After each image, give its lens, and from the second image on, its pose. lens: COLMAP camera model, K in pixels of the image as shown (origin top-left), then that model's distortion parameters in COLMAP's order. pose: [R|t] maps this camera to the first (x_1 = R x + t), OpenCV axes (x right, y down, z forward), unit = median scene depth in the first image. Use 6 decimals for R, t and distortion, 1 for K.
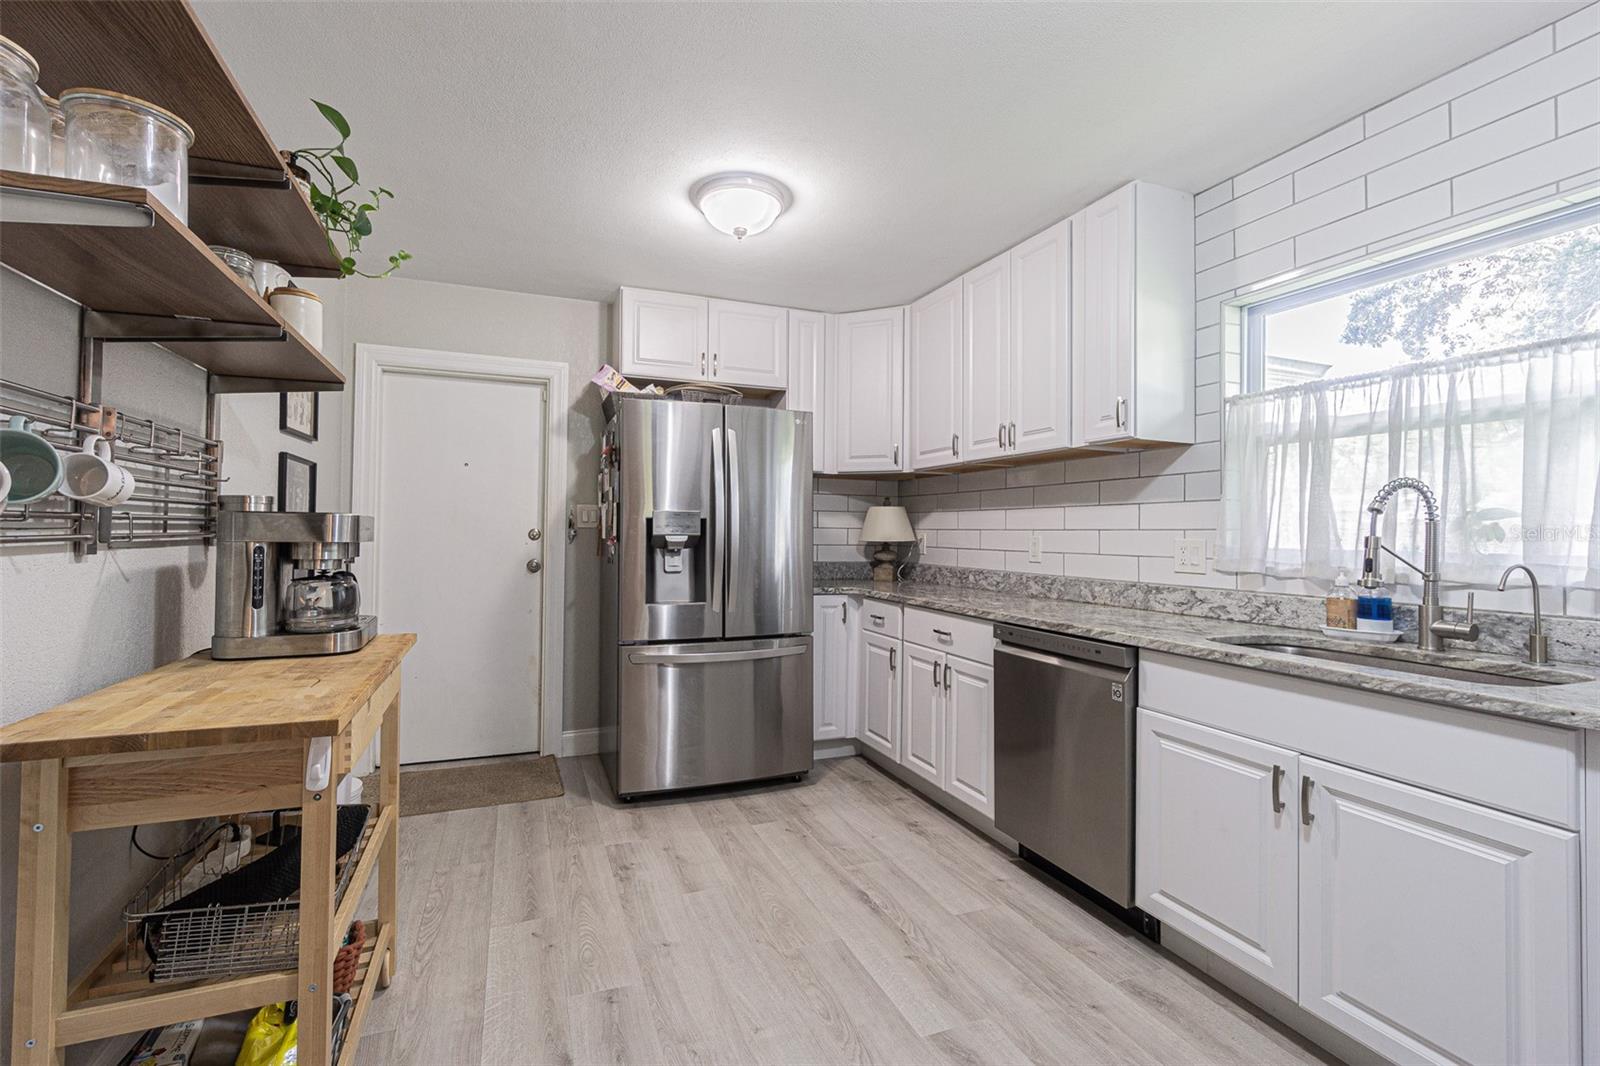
lens RADIAL K [[696.1, 0, 790.7], [0, 696.1, 520.2], [0, 0, 1]] dist [-0.001736, -0.000019]
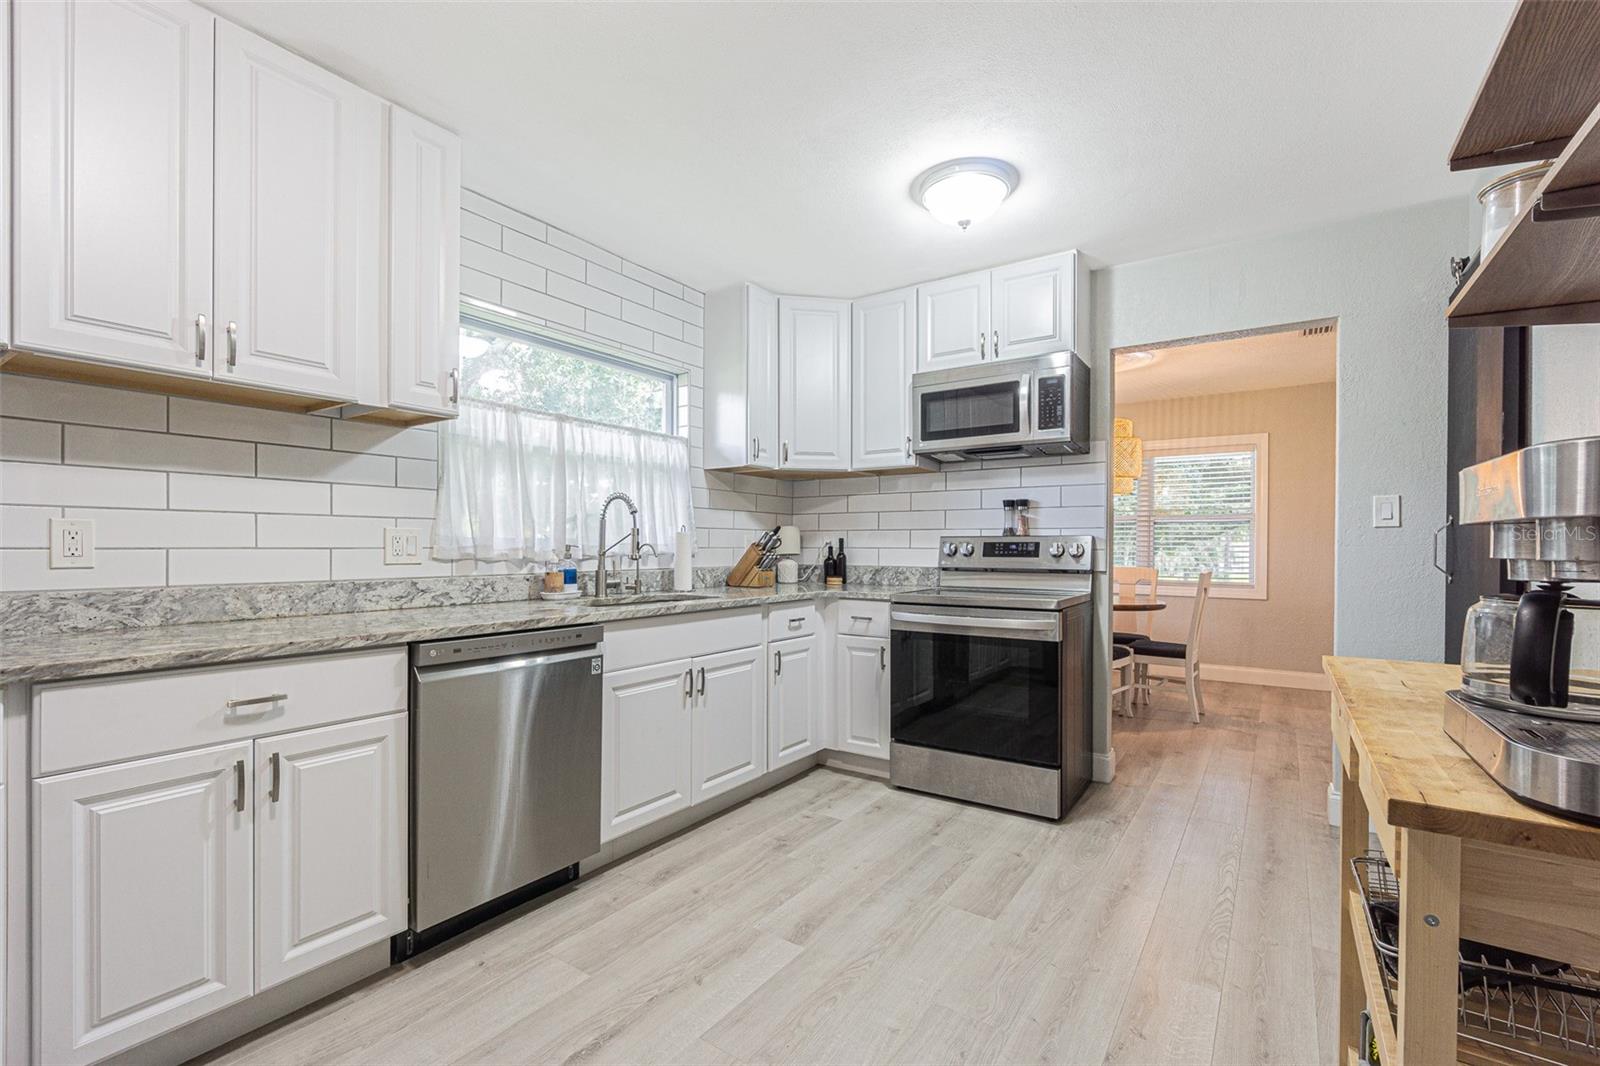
lens RADIAL K [[696.1, 0, 789.8], [0, 696.1, 549.4], [0, 0, 1]] dist [-0.001736, -0.000019]
pose [[-0.543426, -0.017794, 0.839268, -0.572964], [-0.026308, 0.999645, 0.004159, 0.044313], [-0.839045, -0.019819, -0.543702, 1.232896]]
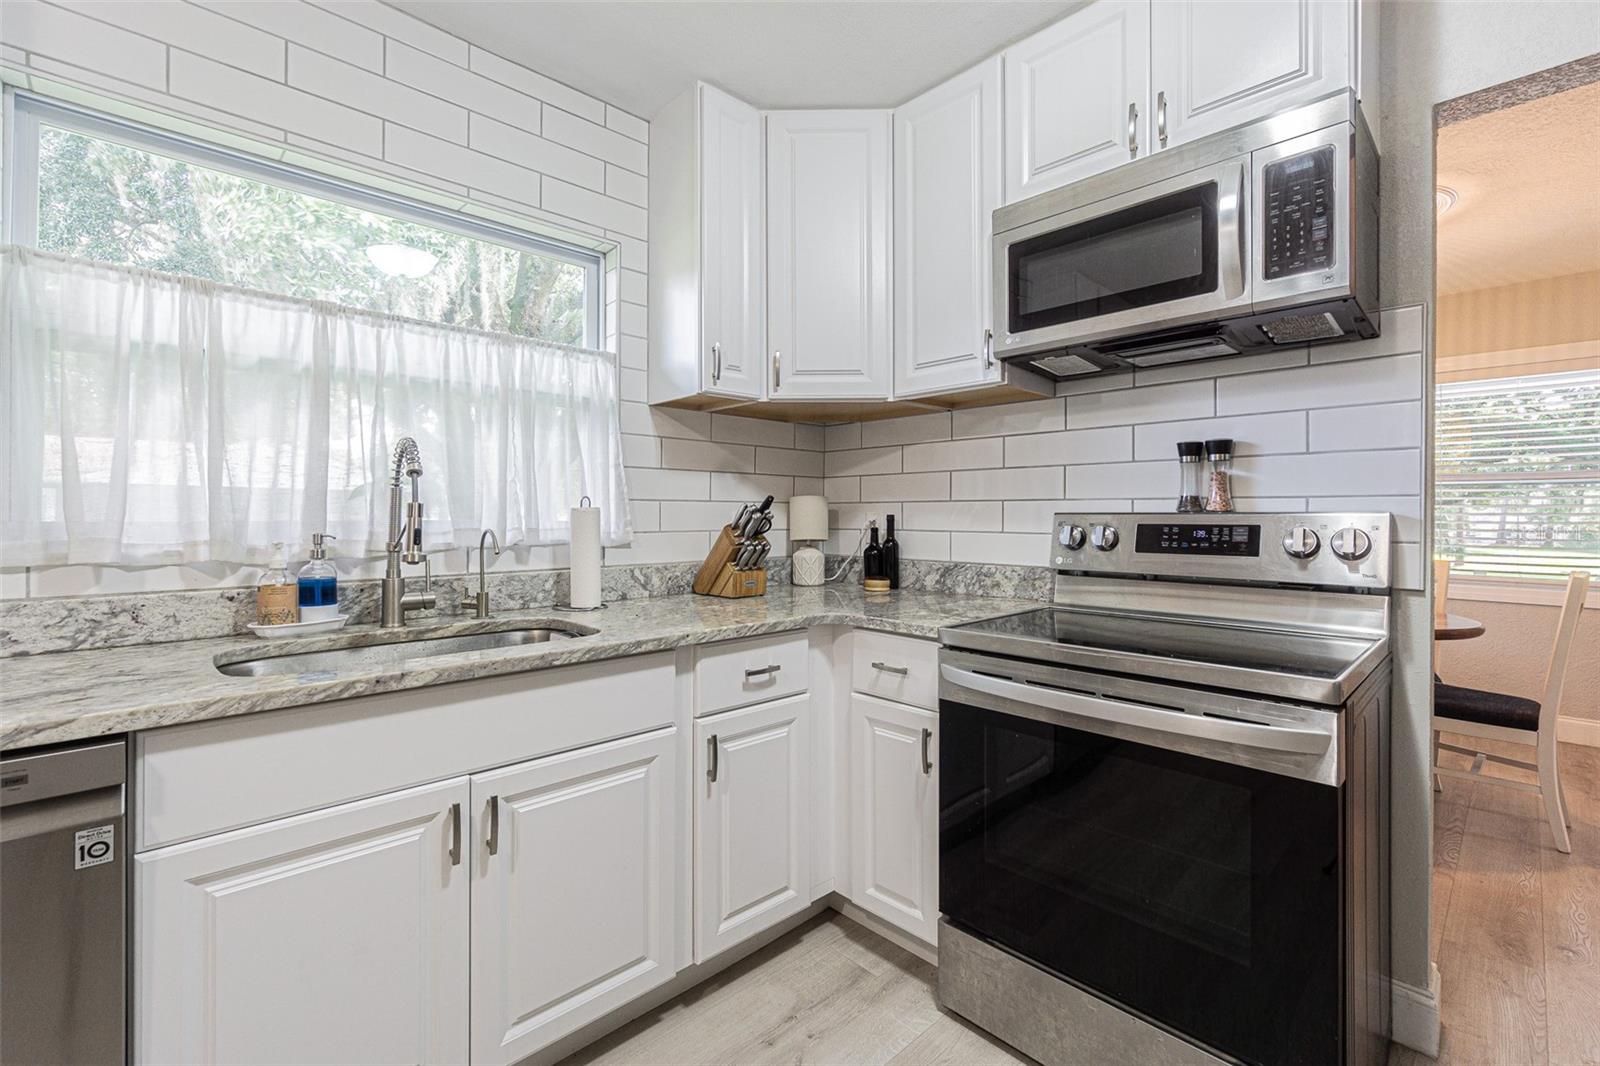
lens RADIAL K [[696.1, 0, 792.5], [0, 696.1, 516.3], [0, 0, 1]] dist [-0.001736, -0.000019]
pose [[-0.363721, -0.014907, 0.931389, -0.102281], [-0.023733, 0.999696, 0.006733, 0.017797], [-0.931206, -0.019656, -0.363964, 0.683500]]
